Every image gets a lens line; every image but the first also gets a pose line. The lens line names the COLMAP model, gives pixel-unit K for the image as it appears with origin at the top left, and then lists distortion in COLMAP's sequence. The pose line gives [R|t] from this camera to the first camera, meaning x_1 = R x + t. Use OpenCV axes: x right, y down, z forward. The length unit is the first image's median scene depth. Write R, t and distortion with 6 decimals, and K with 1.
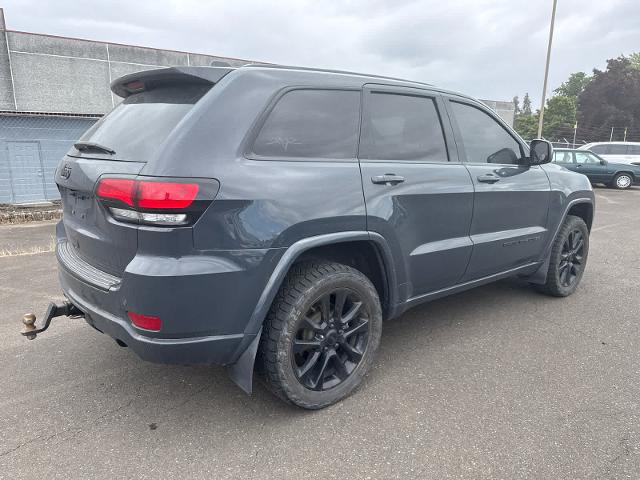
lens RADIAL K [[480.0, 0, 314.8], [0, 480.0, 238.4], [0, 0, 1]] dist [0.034424, -0.020655]
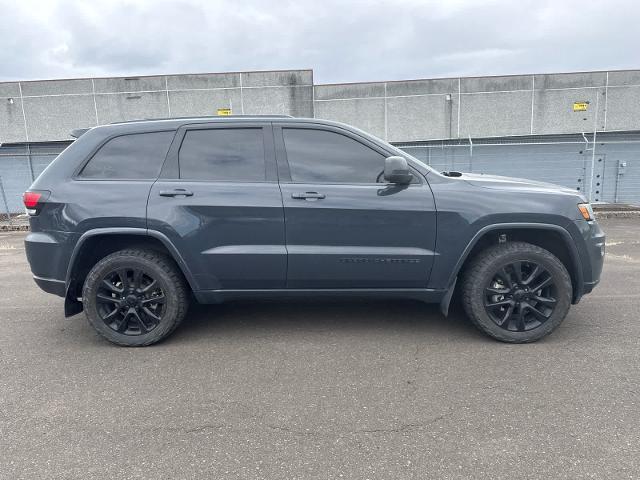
lens RADIAL K [[480.0, 0, 316.6], [0, 480.0, 243.9], [0, 0, 1]] dist [0.034424, -0.020655]
pose [[0.730134, 0.080666, -0.678526, 1.525227], [-0.101842, 0.994763, 0.008674, -0.037607], [0.675672, 0.062770, 0.734525, 0.305503]]
